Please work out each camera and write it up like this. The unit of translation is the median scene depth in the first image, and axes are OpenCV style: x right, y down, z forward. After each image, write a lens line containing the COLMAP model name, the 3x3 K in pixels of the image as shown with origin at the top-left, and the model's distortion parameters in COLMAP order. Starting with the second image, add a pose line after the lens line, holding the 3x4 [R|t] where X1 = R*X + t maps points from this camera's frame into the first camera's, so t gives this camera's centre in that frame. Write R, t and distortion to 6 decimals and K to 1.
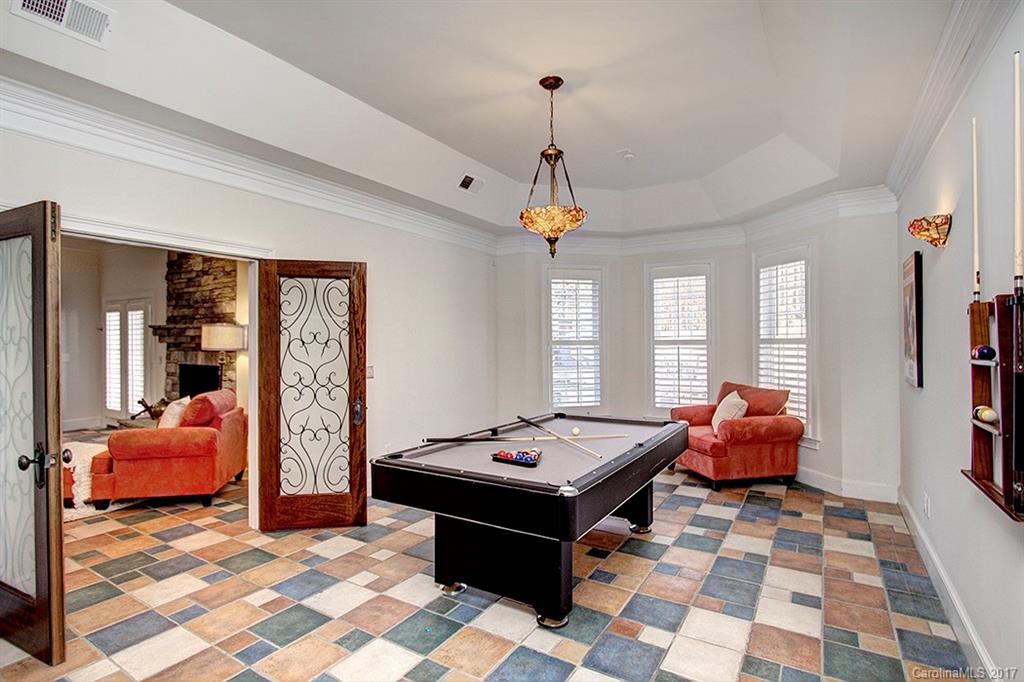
lens RADIAL K [[500.7, 0, 511.1], [0, 500.7, 336.1], [0, 0, 1]] dist [-0.017686, 0.000151]
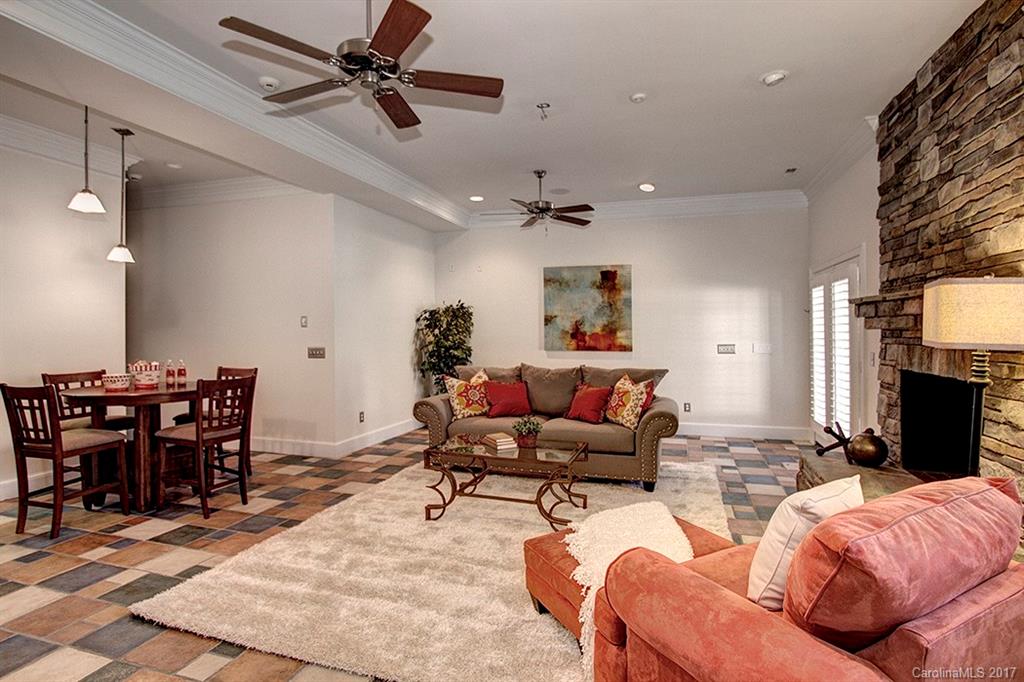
lens RADIAL K [[500.7, 0, 511.1], [0, 500.7, 336.1], [0, 0, 1]] dist [-0.017686, 0.000151]
pose [[0.235273, 0.010007, -0.971878, -0.257422], [0.016825, 0.999755, 0.014367, 0.006569], [0.971784, -0.019732, 0.235047, 0.484155]]
